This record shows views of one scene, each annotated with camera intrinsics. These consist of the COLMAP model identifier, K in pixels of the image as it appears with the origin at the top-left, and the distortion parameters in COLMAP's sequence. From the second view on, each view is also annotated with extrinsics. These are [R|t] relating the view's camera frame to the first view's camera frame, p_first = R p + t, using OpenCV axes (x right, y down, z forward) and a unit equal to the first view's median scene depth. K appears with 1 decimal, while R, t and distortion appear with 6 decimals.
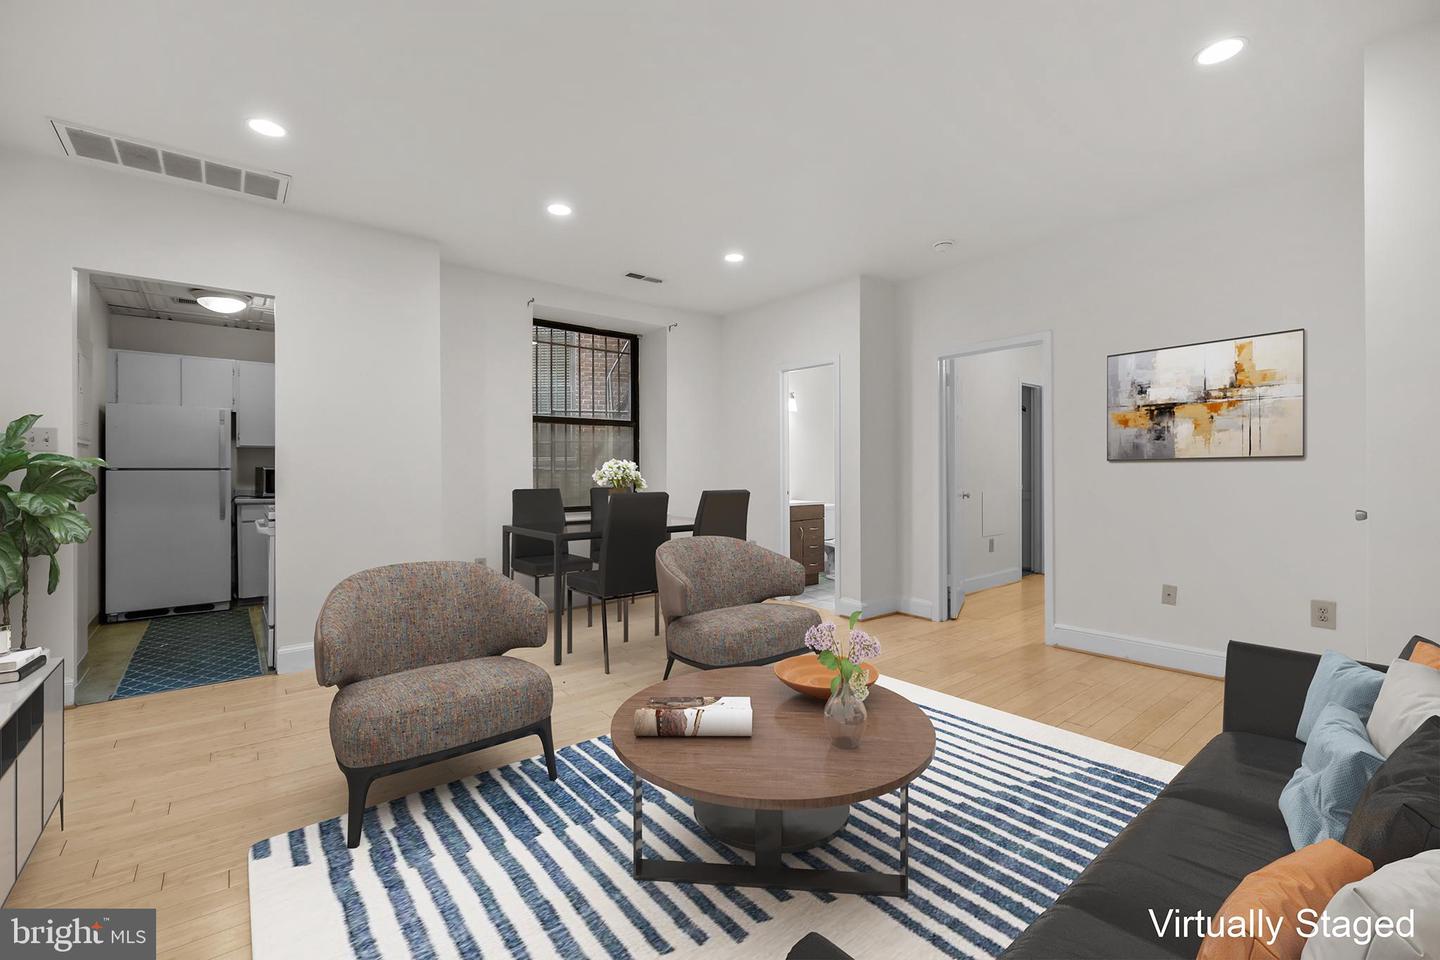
lens RADIAL K [[610.6, 0, 716.8], [0, 610.6, 480.3], [0, 0, 1]] dist [0.000458, 0.000037]
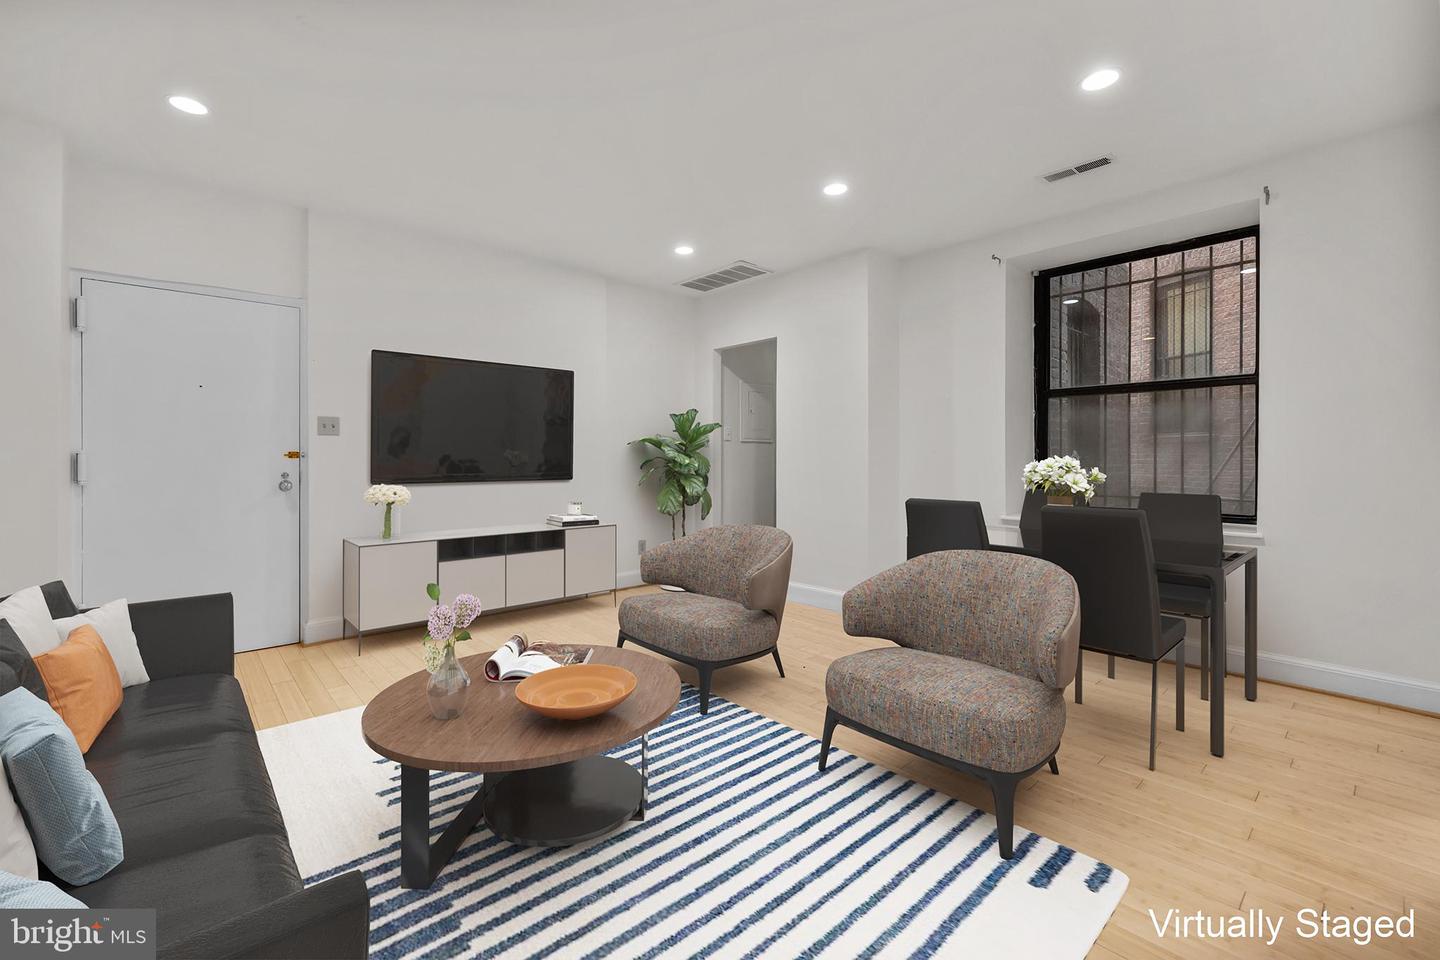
lens RADIAL K [[635.9, 0, 718.5], [0, 635.9, 457.5], [0, 0, 1]] dist [0.002419, 0.000204]
pose [[0.063339, 0.006599, -0.997970, 0.559813], [0.002500, 0.999974, 0.006771, -0.028668], [0.997989, -0.002924, 0.063321, 0.588401]]
